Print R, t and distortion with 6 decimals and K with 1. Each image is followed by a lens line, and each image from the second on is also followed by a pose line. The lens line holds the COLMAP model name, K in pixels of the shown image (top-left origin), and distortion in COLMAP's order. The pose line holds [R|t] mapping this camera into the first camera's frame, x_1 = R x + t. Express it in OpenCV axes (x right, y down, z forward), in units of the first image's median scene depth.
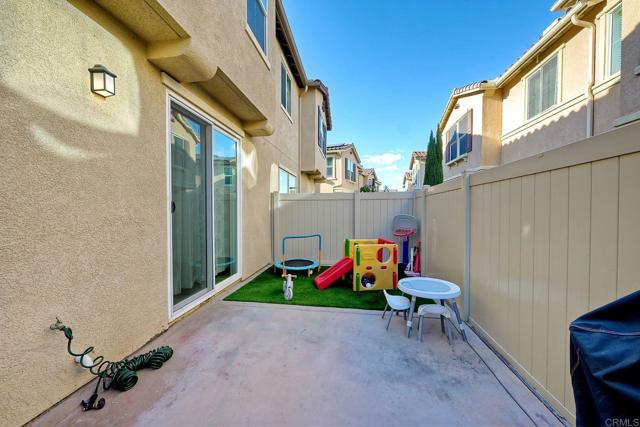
lens RADIAL K [[264.7, 0, 318.9], [0, 264.7, 213.9], [0, 0, 1]] dist [0.009211, 0.000956]
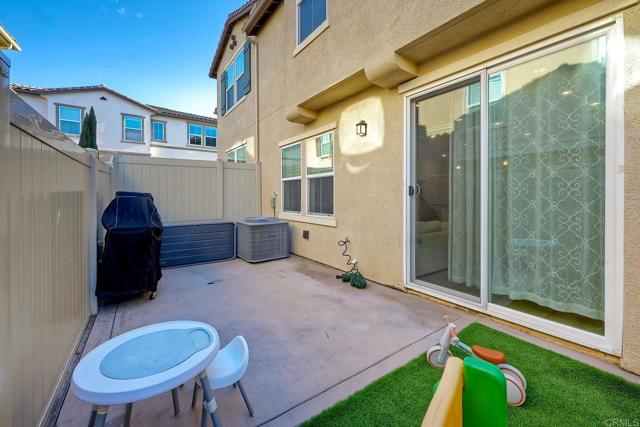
lens RADIAL K [[264.7, 0, 316.5], [0, 264.7, 198.4], [0, 0, 1]] dist [0.009211, 0.000956]
pose [[-0.755650, 0.007676, -0.654930, 0.536553], [-0.003040, 0.999879, 0.015225, -0.010441], [0.654968, 0.013496, -0.755536, 1.665973]]
